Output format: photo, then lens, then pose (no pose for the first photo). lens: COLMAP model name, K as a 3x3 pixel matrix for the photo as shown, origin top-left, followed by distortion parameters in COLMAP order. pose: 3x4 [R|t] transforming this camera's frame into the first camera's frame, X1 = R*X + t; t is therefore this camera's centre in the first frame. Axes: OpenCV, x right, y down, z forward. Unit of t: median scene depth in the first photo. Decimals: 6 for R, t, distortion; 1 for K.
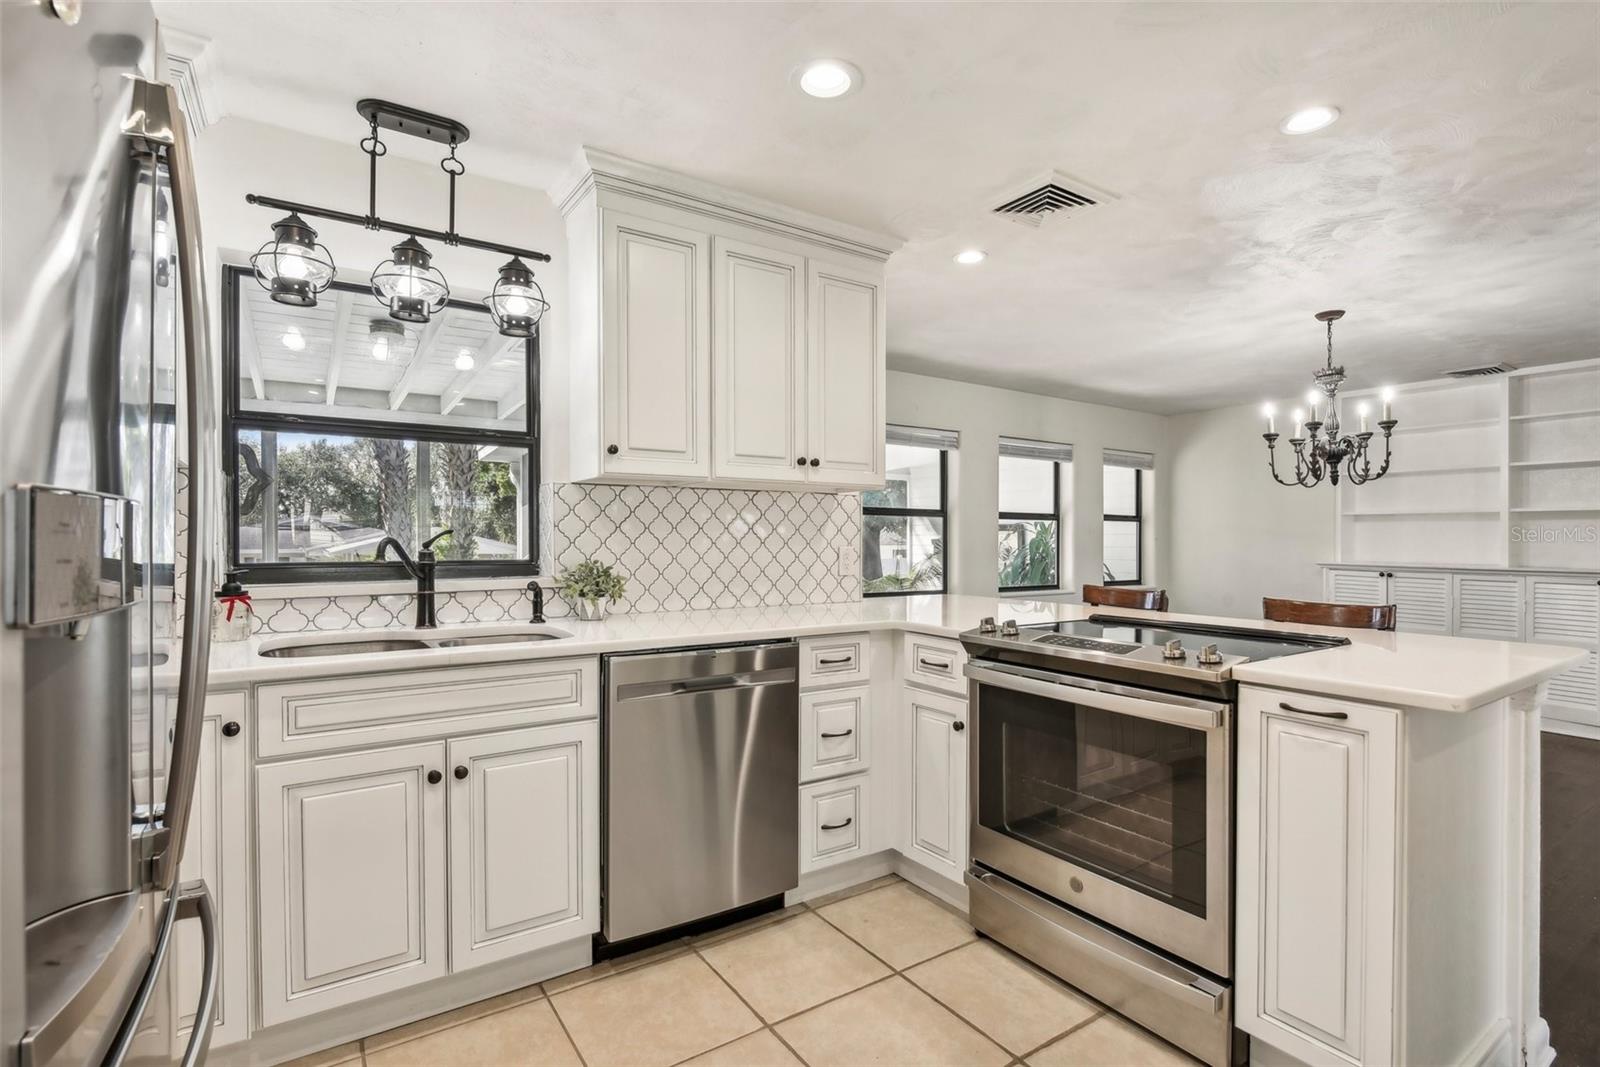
lens RADIAL K [[784.6, 0, 808.9], [0, 784.6, 543.7], [0, 0, 1]] dist [-0.002152, -0.000848]
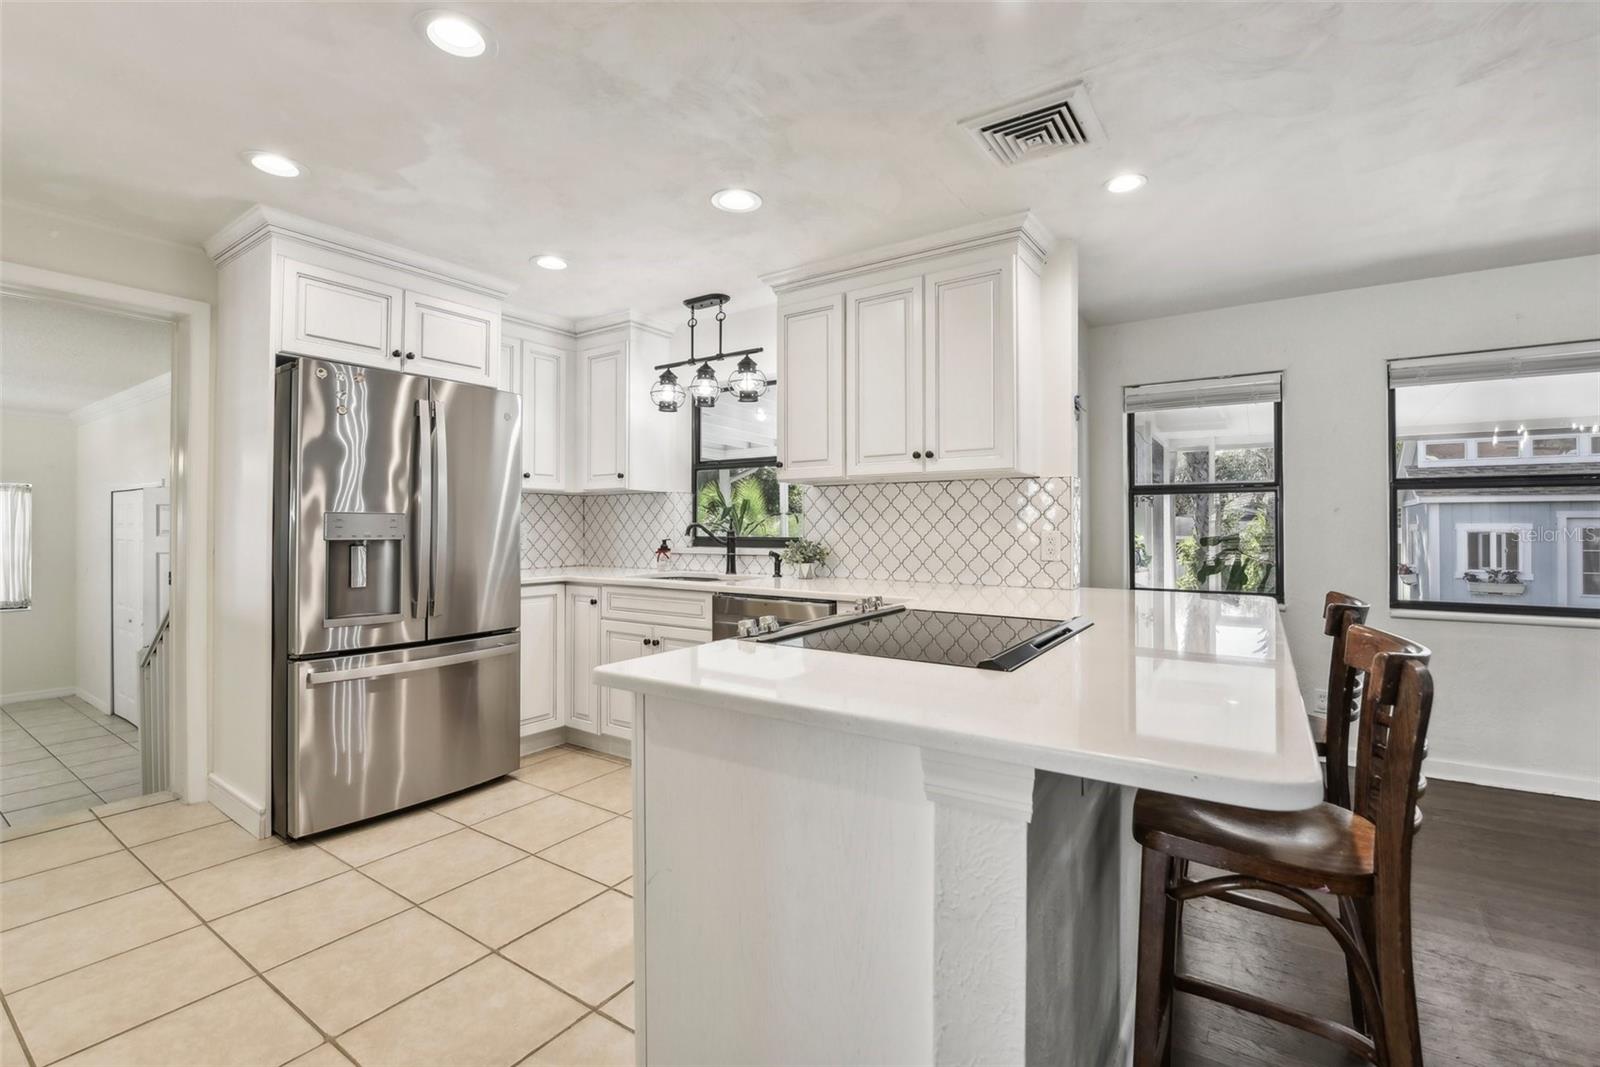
lens RADIAL K [[734.1, 0, 798.2], [0, 734.1, 525.1], [0, 0, 1]] dist [0.009970, -0.000940]
pose [[0.343890, -0.005253, -0.938995, 0.997995], [-0.005357, 0.999957, -0.007556, 0.006716], [0.938995, 0.007629, 0.343847, 0.498999]]
